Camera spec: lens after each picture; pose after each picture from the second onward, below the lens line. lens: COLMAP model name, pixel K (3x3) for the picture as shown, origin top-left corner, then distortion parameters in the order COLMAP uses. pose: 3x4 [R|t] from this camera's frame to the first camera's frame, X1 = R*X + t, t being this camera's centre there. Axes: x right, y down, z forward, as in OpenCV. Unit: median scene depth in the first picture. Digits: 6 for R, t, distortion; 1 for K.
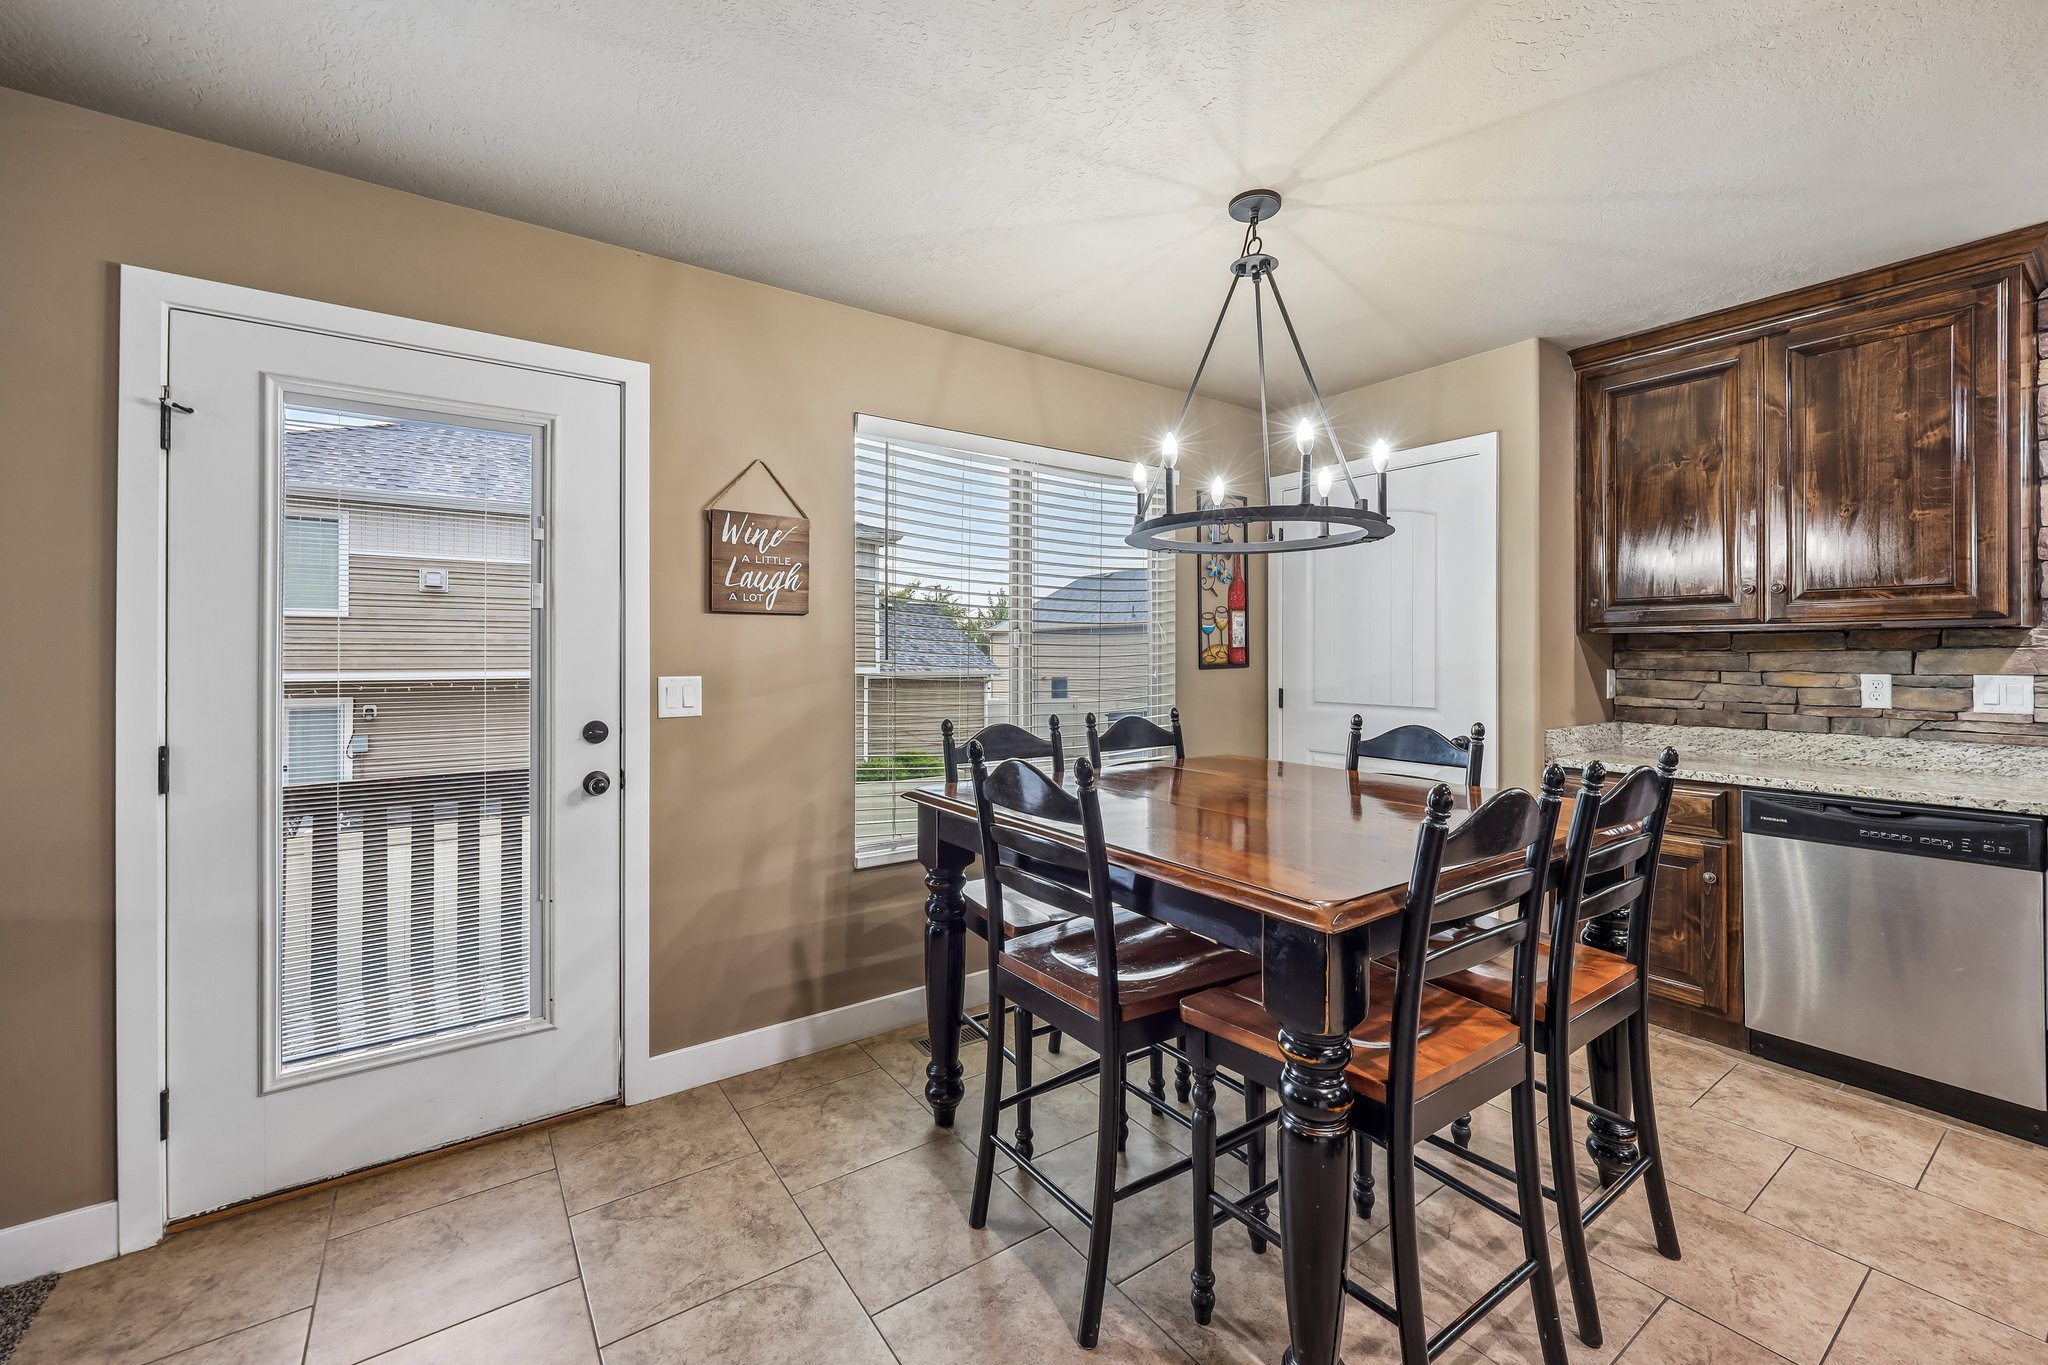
lens RADIAL K [[832.3, 0, 1032.3], [0, 832.3, 652.4], [0, 0, 1]] dist [0.000103, -0.000055]
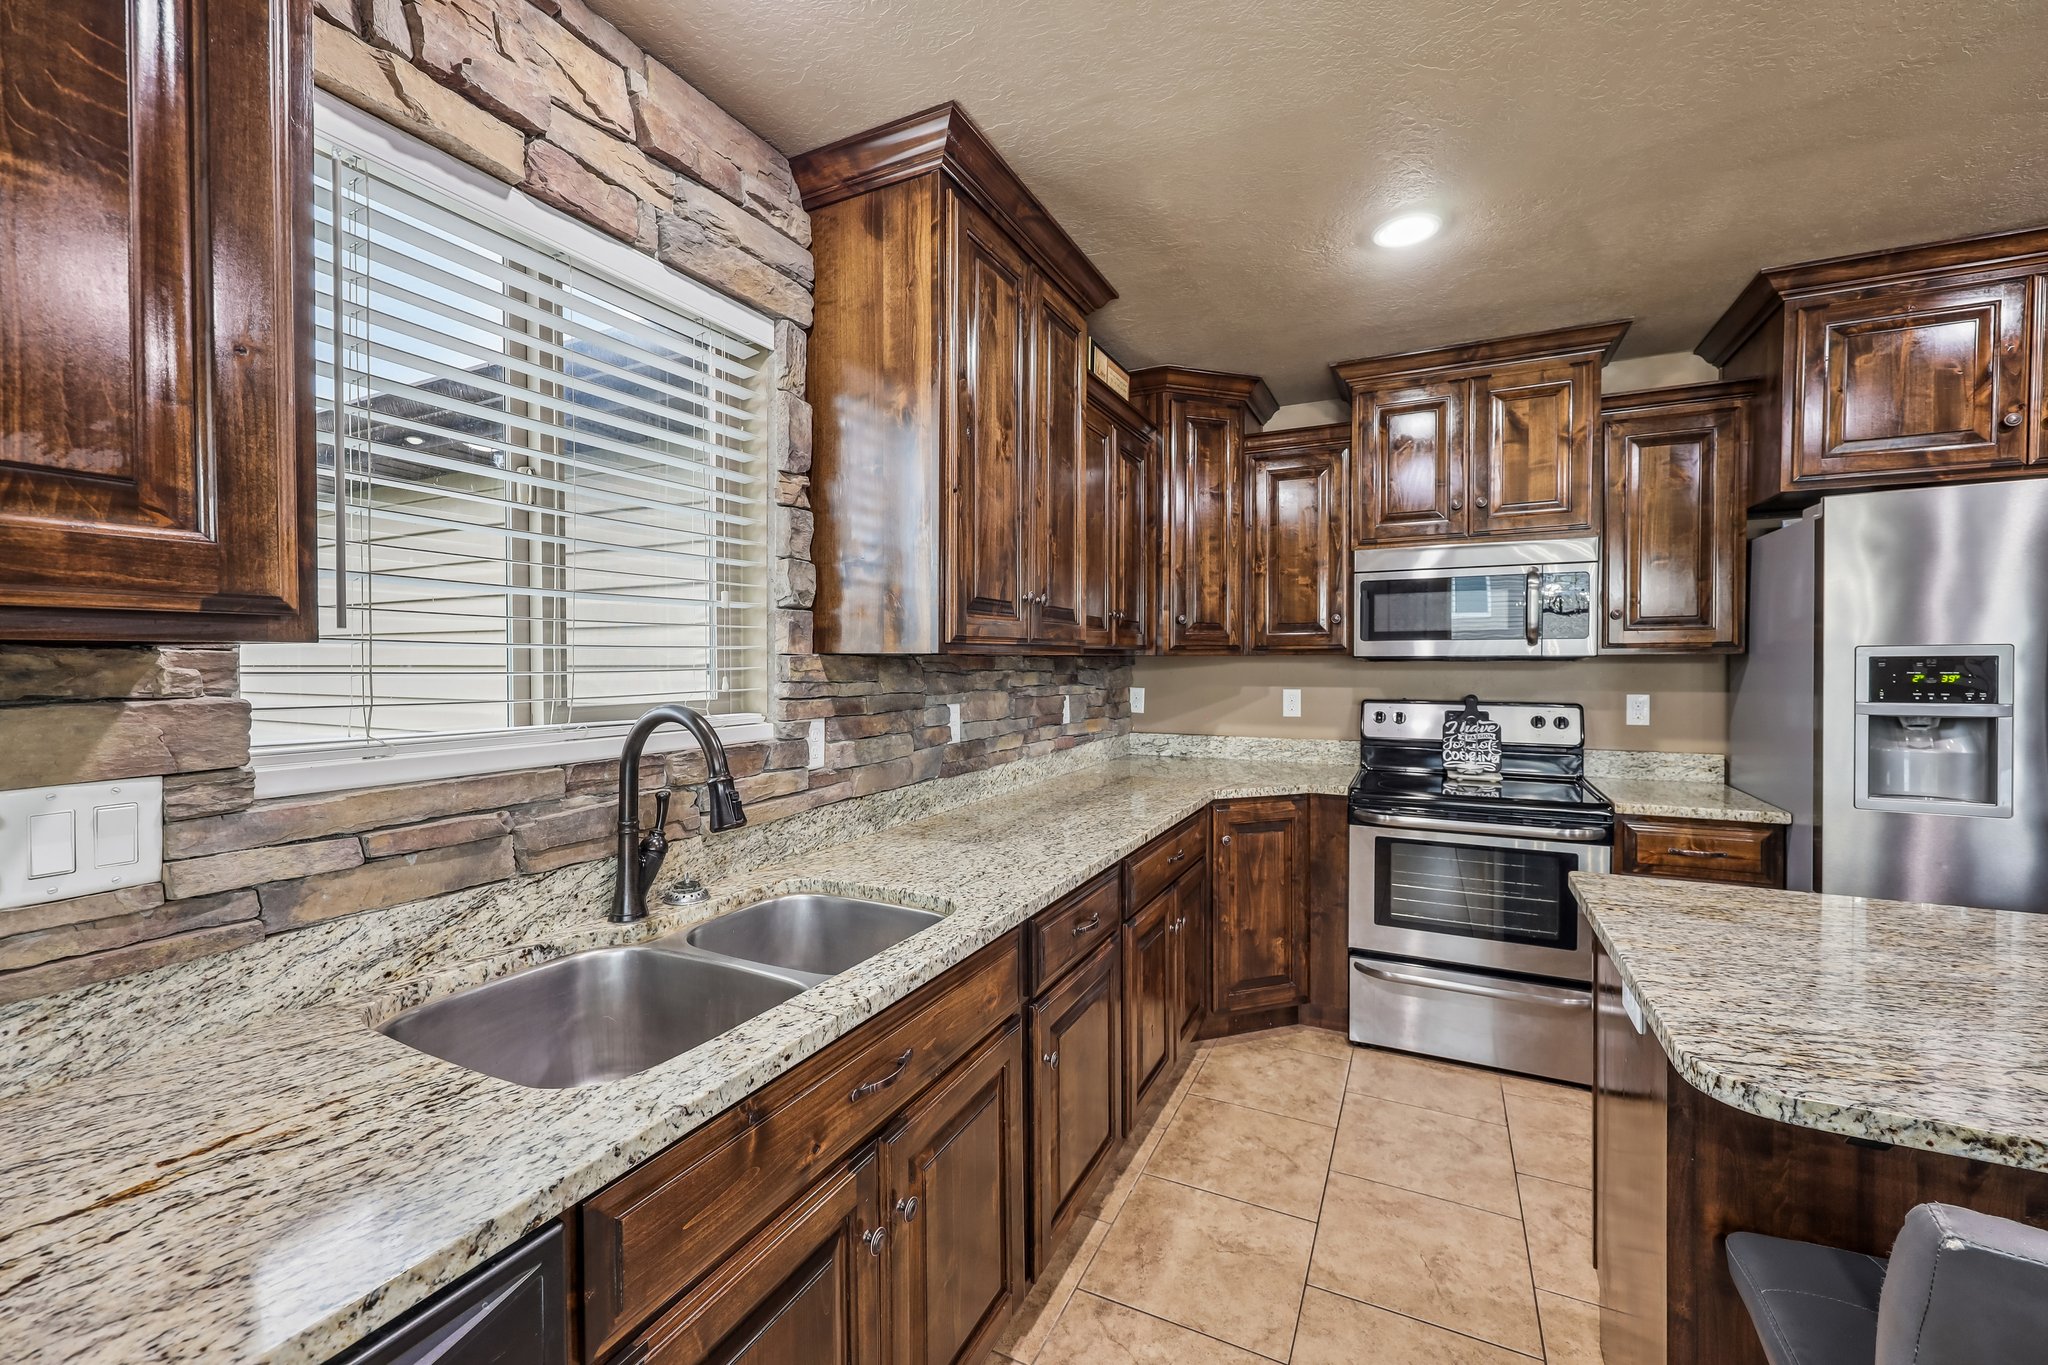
lens RADIAL K [[816.8, 0, 1030.1], [0, 816.8, 673.8], [0, 0, 1]] dist [0.000993, -0.000055]
pose [[-0.471911, -0.010963, 0.881578, 0.654580], [-0.001079, 0.999929, 0.011857, -0.020882], [-0.881646, 0.004645, -0.471889, 0.776909]]
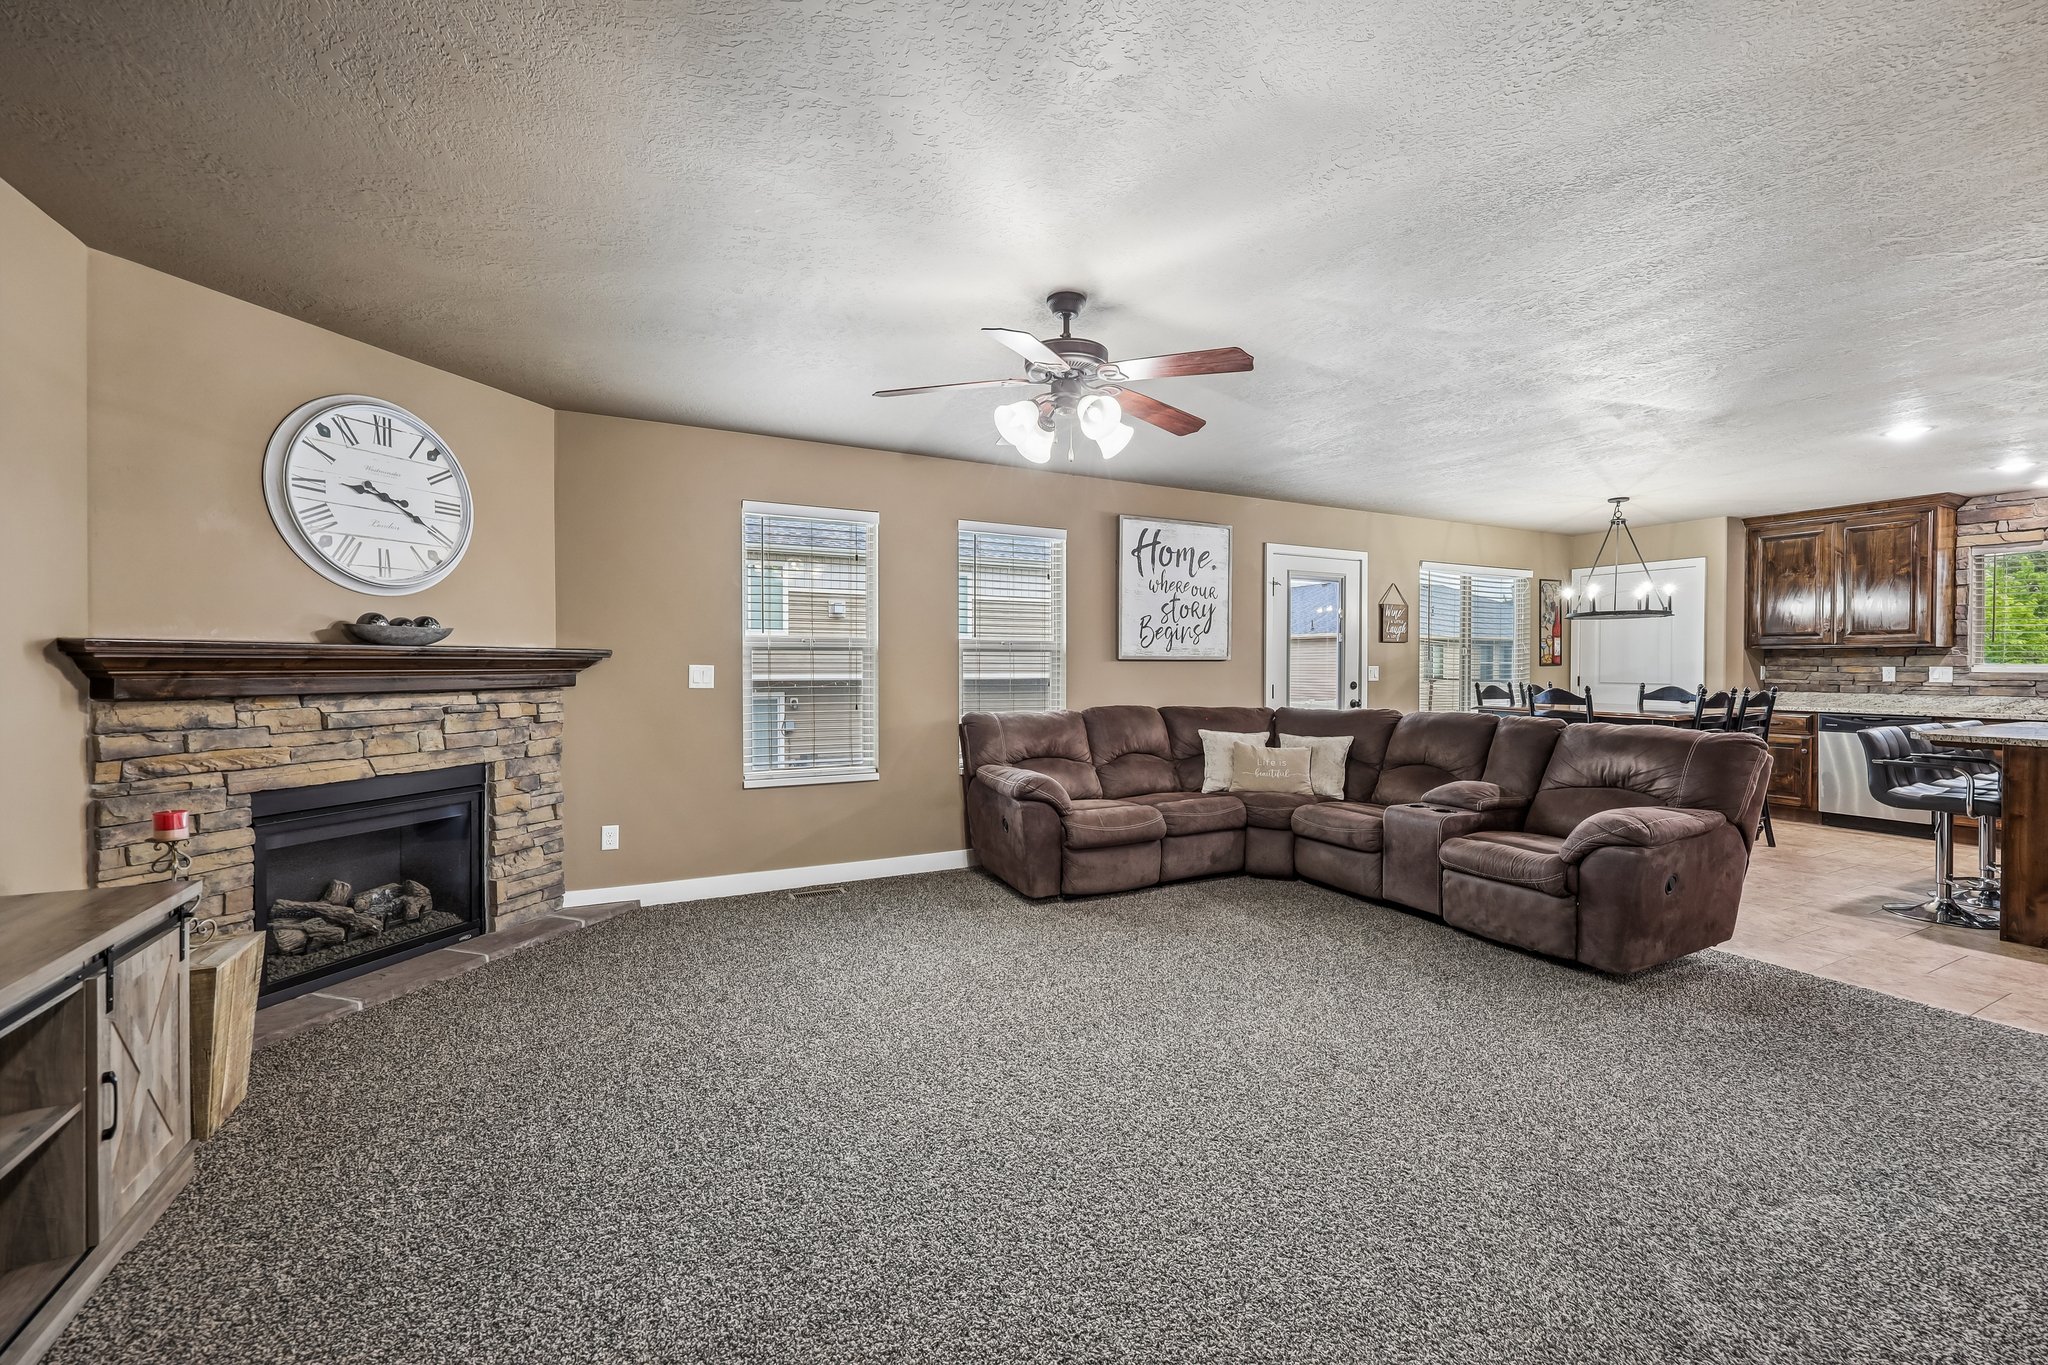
lens RADIAL K [[816.8, 0, 1030.1], [0, 816.8, 673.8], [0, 0, 1]] dist [0.000993, -0.000055]
pose [[0.989267, 0.002932, -0.146087, -1.049039], [-0.000756, 0.999888, 0.014946, 0.014012], [0.146114, -0.014675, 0.989159, -1.651534]]
